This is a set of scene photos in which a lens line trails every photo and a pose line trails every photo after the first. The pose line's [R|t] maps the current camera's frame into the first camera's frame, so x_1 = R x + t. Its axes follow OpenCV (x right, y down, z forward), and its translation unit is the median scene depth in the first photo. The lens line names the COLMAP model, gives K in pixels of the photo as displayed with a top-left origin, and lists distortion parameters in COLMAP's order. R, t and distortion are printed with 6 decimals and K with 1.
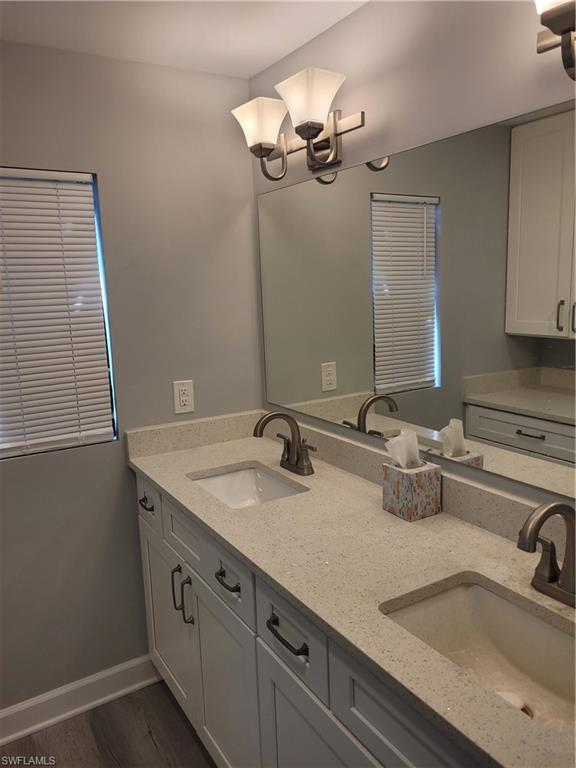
lens RADIAL K [[589.2, 0, 311.7], [0, 589.2, 381.4], [0, 0, 1]] dist [0.036641, 0.000140]
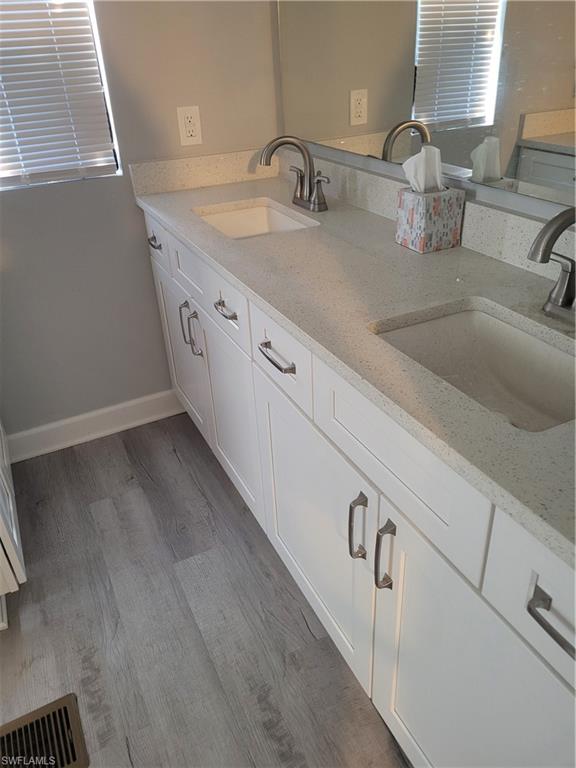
lens RADIAL K [[593.0, 0, 288.0], [0, 593.0, 384.0], [0, 0, 1]] dist [-0.002036, -0.002279]
pose [[0.992186, 0.049872, -0.114365, 0.075078], [-0.005983, 0.934600, 0.355651, 0.100437], [0.124622, -0.352188, 0.927595, 0.063012]]
